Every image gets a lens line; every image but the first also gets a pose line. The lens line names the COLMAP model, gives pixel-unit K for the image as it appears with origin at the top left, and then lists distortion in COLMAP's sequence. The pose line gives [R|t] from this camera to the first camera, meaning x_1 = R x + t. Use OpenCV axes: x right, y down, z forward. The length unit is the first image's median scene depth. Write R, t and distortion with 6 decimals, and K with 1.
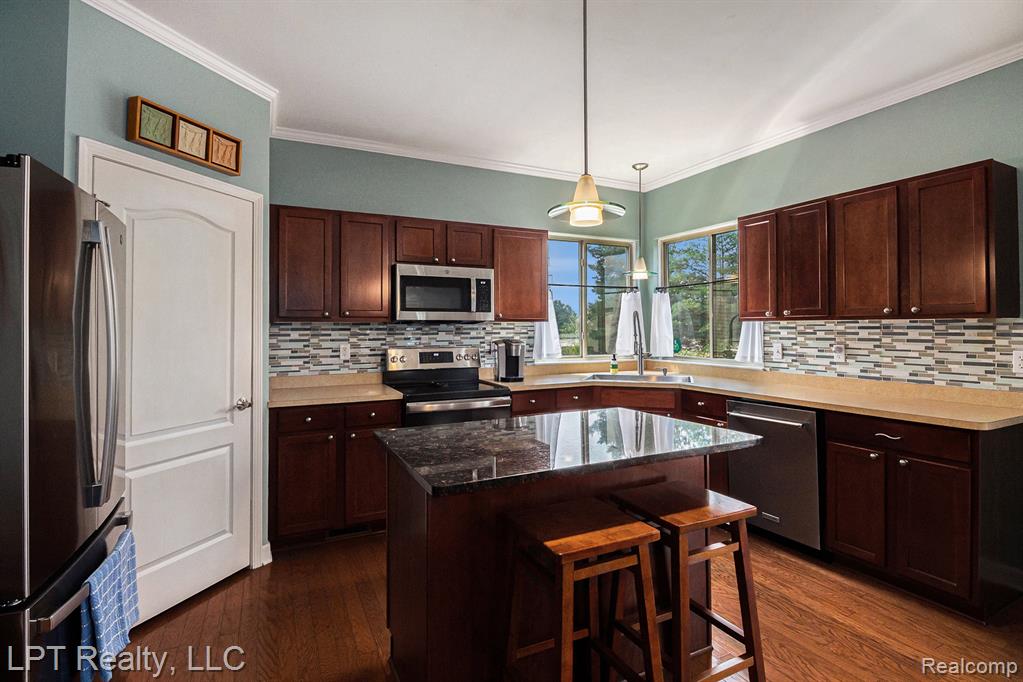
lens RADIAL K [[499.3, 0, 514.6], [0, 499.3, 325.5], [0, 0, 1]] dist [-0.003169, -0.005410]
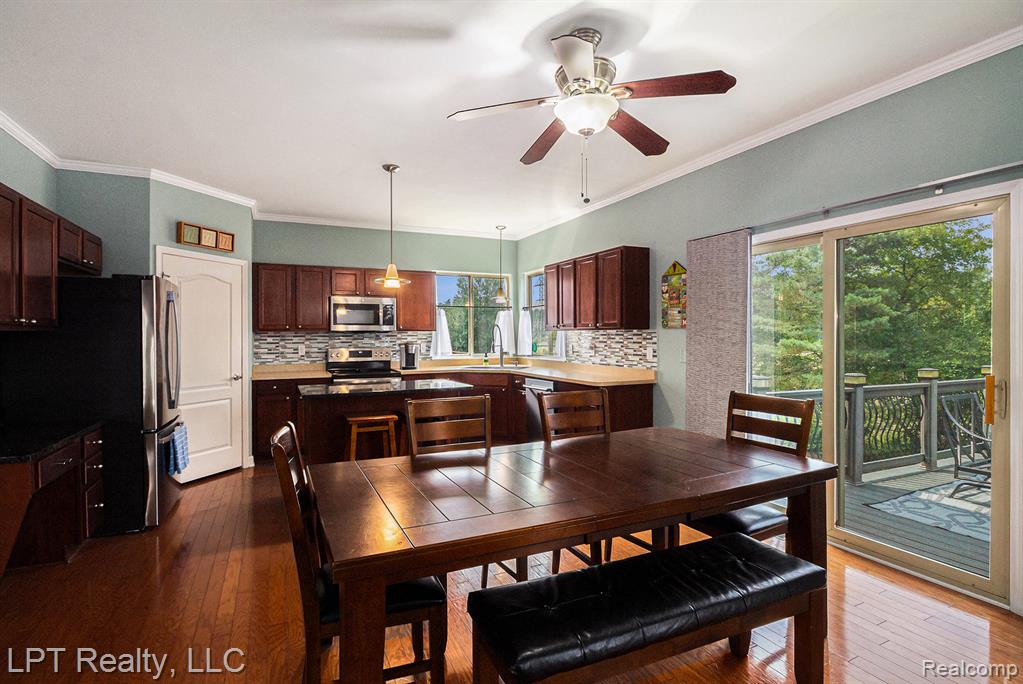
lens RADIAL K [[499.3, 0, 510.3], [0, 499.3, 340.3], [0, 0, 1]] dist [-0.003169, -0.005410]
pose [[0.999801, -0.001092, -0.019936, 0.391900], [0.001399, 0.999880, 0.015409, -0.003277], [0.019916, -0.015433, 0.999683, -0.639743]]
